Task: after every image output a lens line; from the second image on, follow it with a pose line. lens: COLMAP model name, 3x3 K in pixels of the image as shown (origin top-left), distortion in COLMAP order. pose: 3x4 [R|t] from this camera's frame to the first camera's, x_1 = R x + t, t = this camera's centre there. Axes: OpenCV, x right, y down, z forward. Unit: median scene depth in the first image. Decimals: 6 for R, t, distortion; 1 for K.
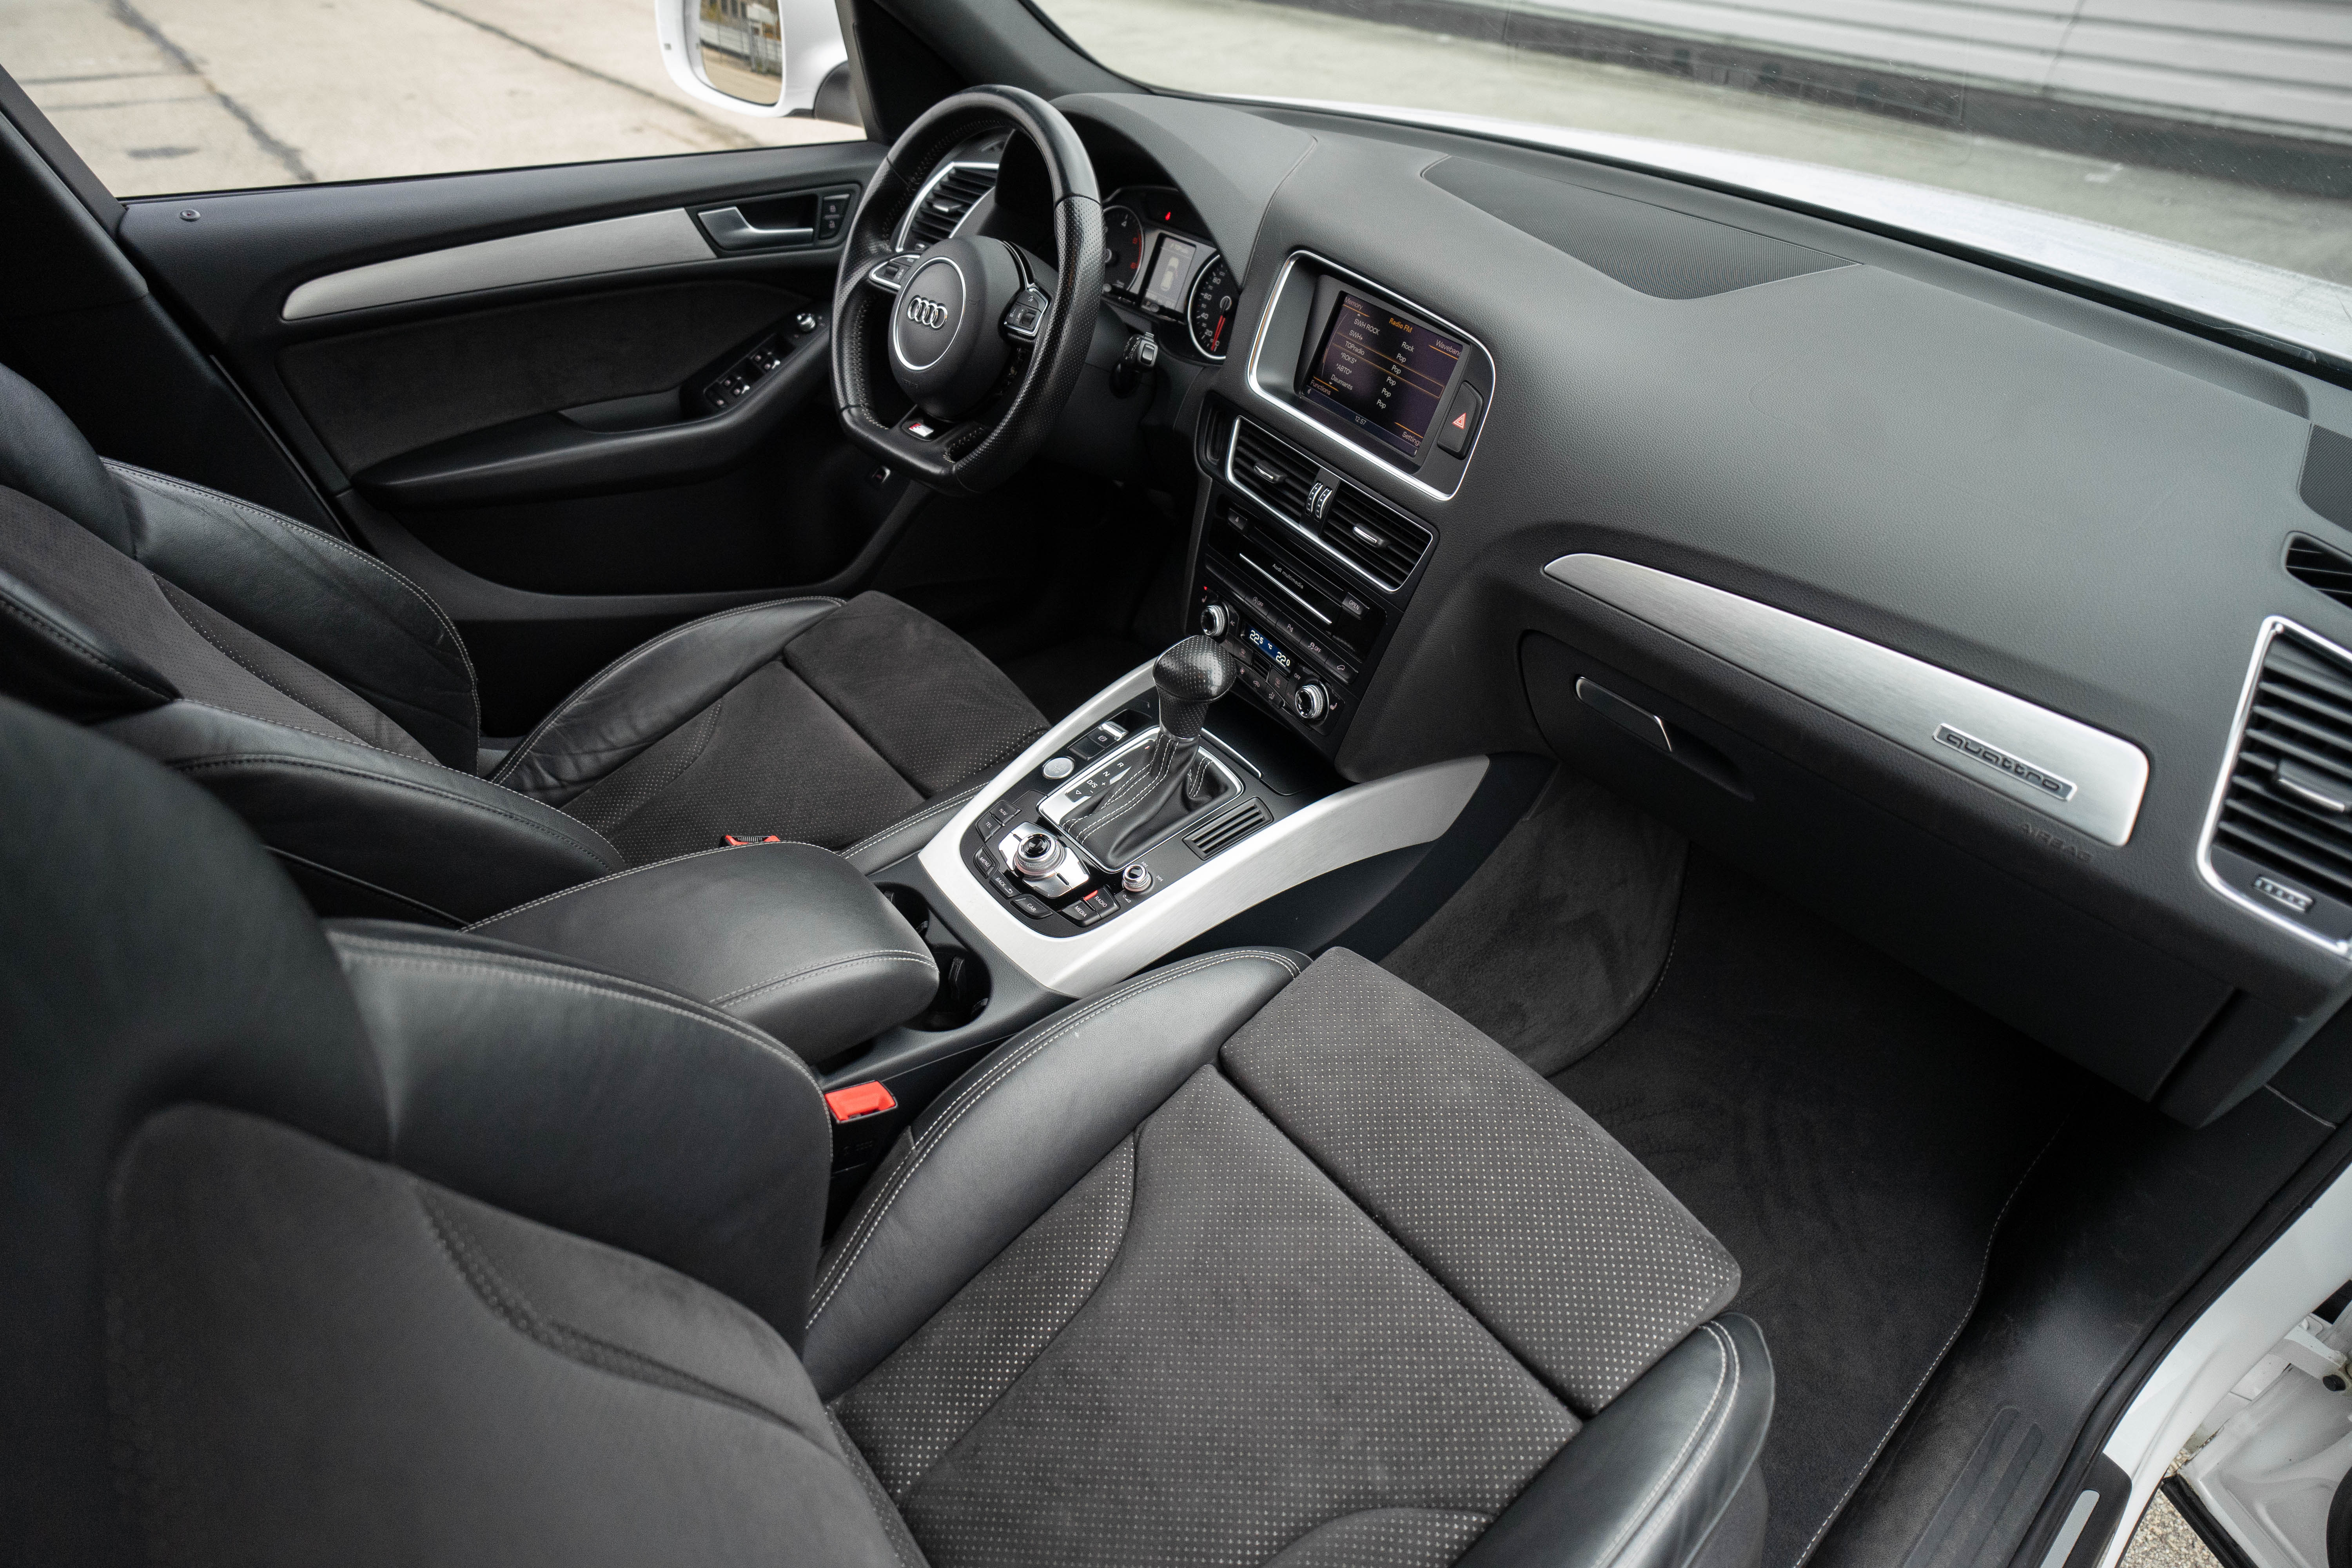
lens RADIAL K [[1229.0, 0, 1172.4], [0, 1229.0, 772.0], [0, 0, 1]] dist [-0.051468, 0.019488]
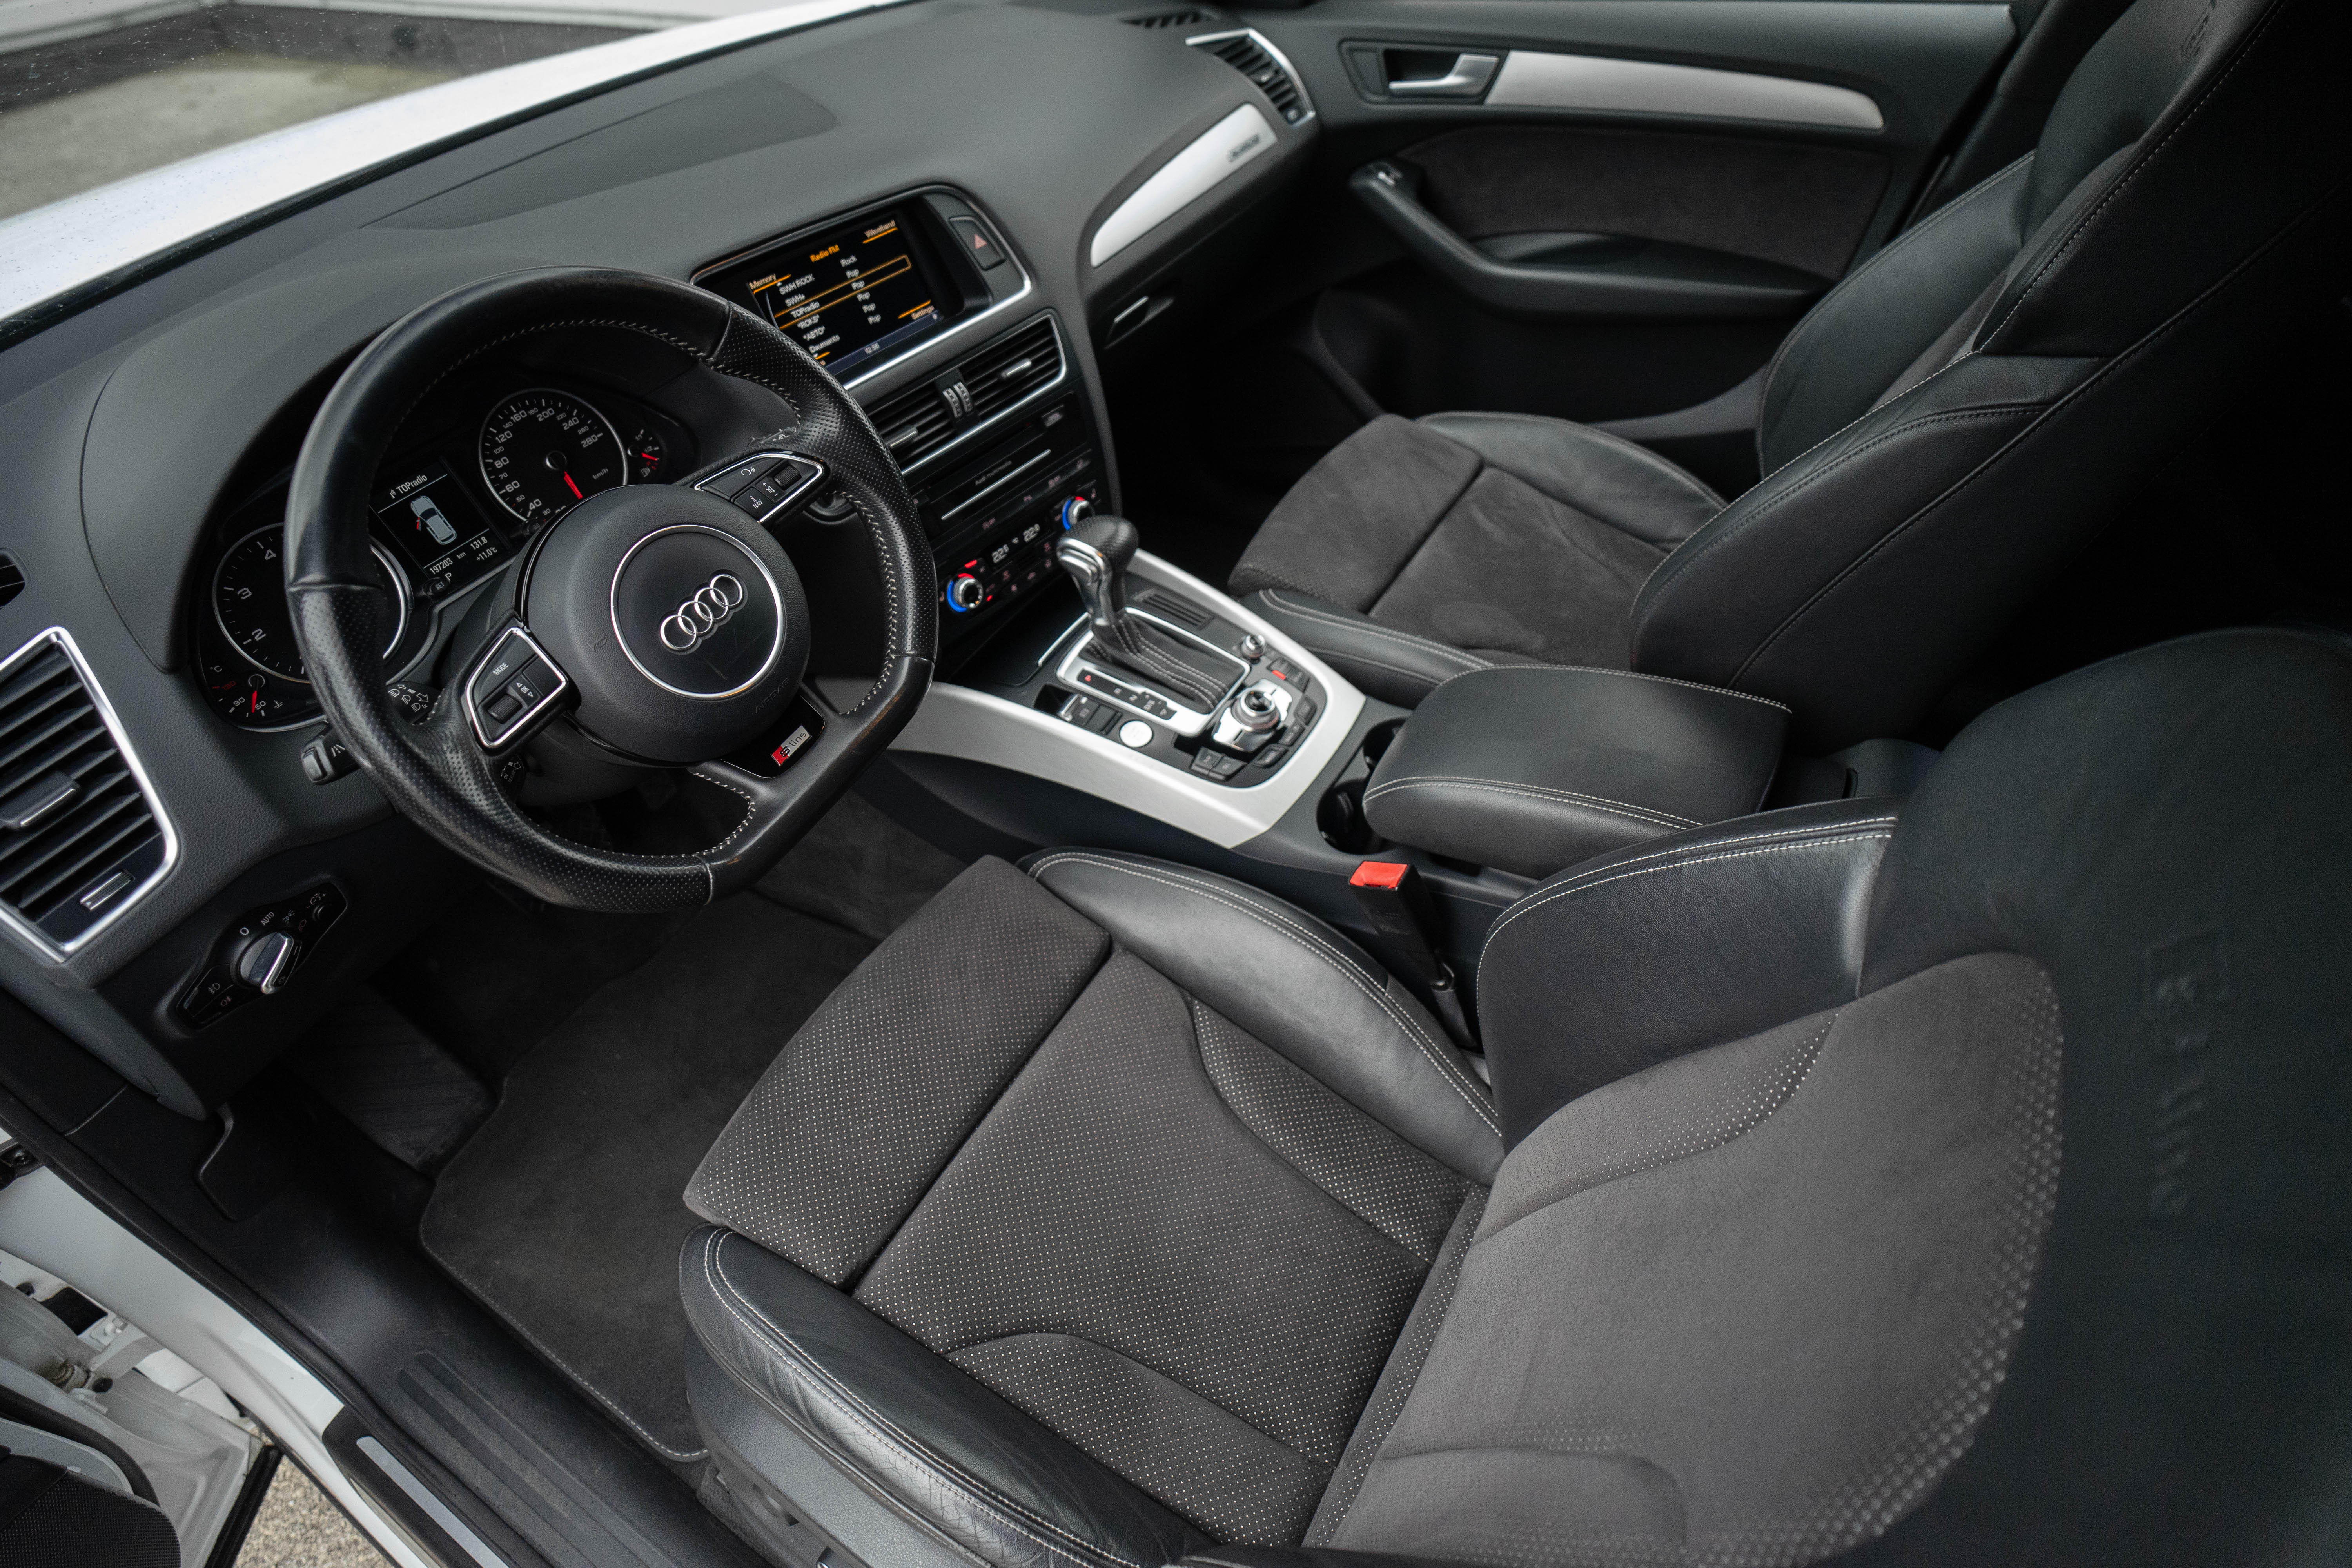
lens RADIAL K [[1229.0, 0, 1179.4], [0, 1229.0, 785.1], [0, 0, 1]] dist [-0.051468, 0.019488]
pose [[-0.325476, -0.657403, 0.679623, -0.881151], [0.648514, 0.367863, 0.666413, -0.684137], [-0.688110, 0.657646, 0.306604, 0.779814]]
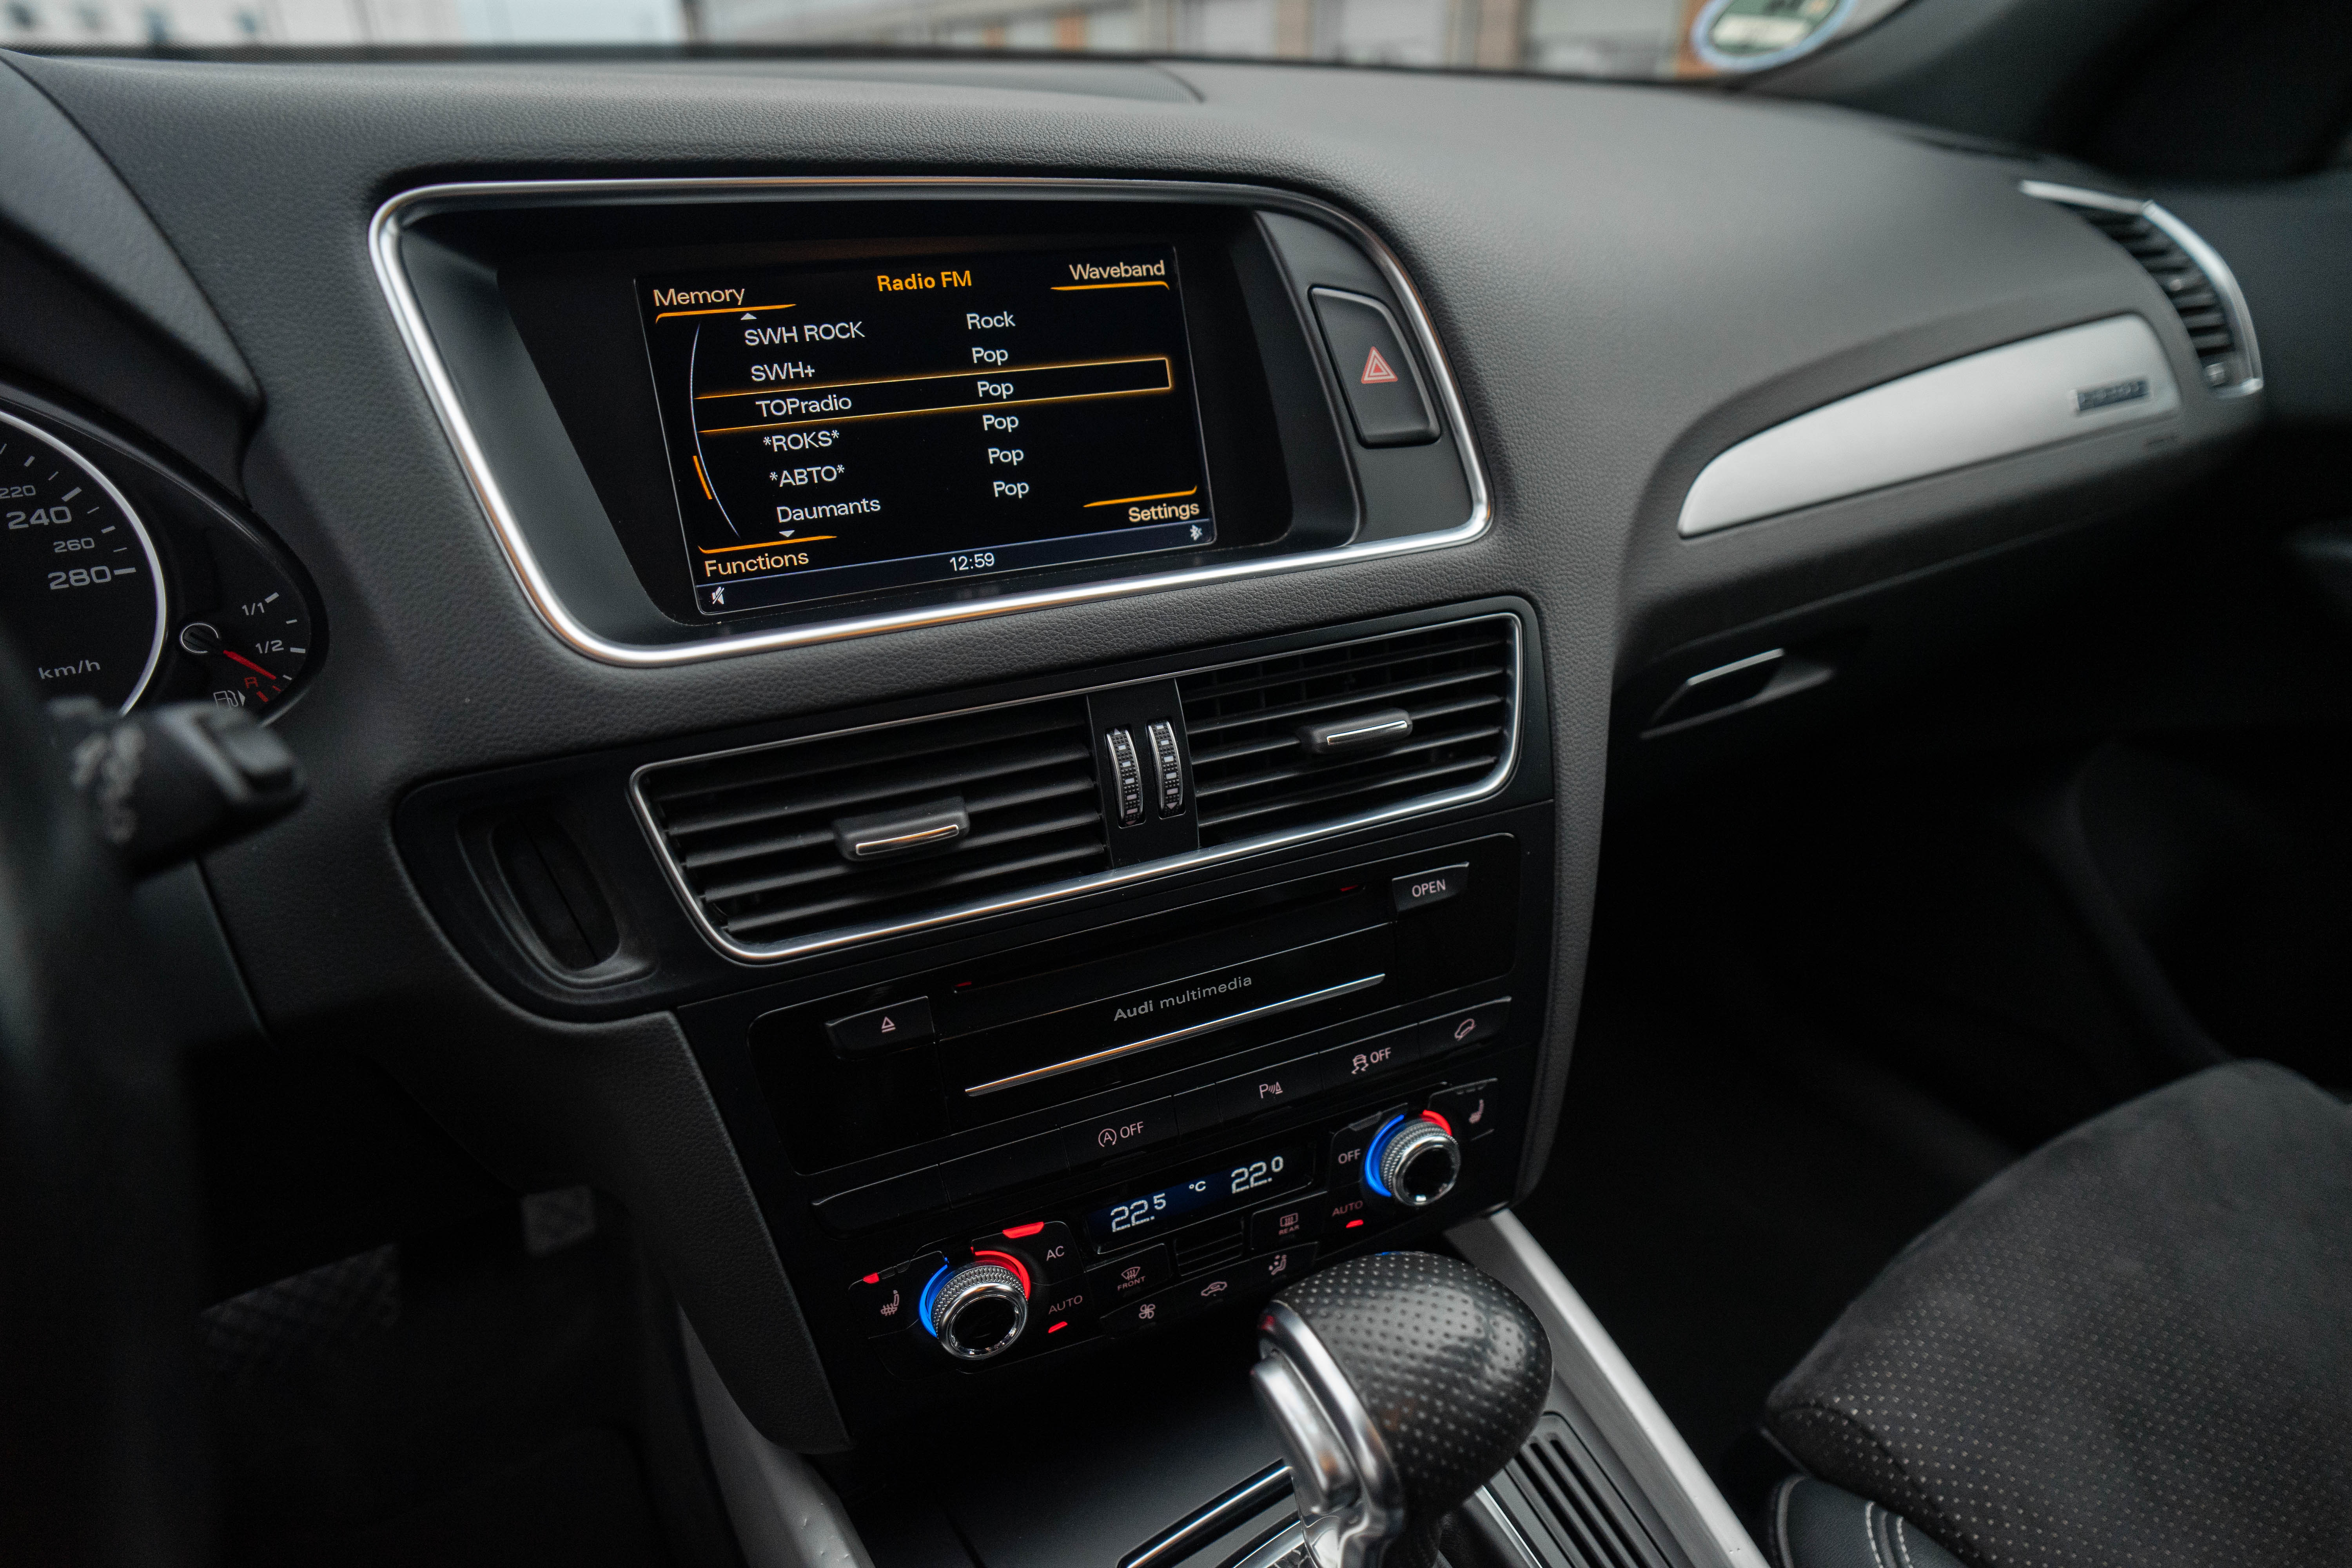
lens RADIAL K [[1229.0, 0, 1185.2], [0, 1229.0, 770.3], [0, 0, 1]] dist [-0.051468, 0.019488]
pose [[0.158937, -0.502658, 0.849749, -0.175385], [0.621739, 0.719545, 0.309348, -0.326644], [-0.766929, 0.479155, 0.426885, 0.858621]]
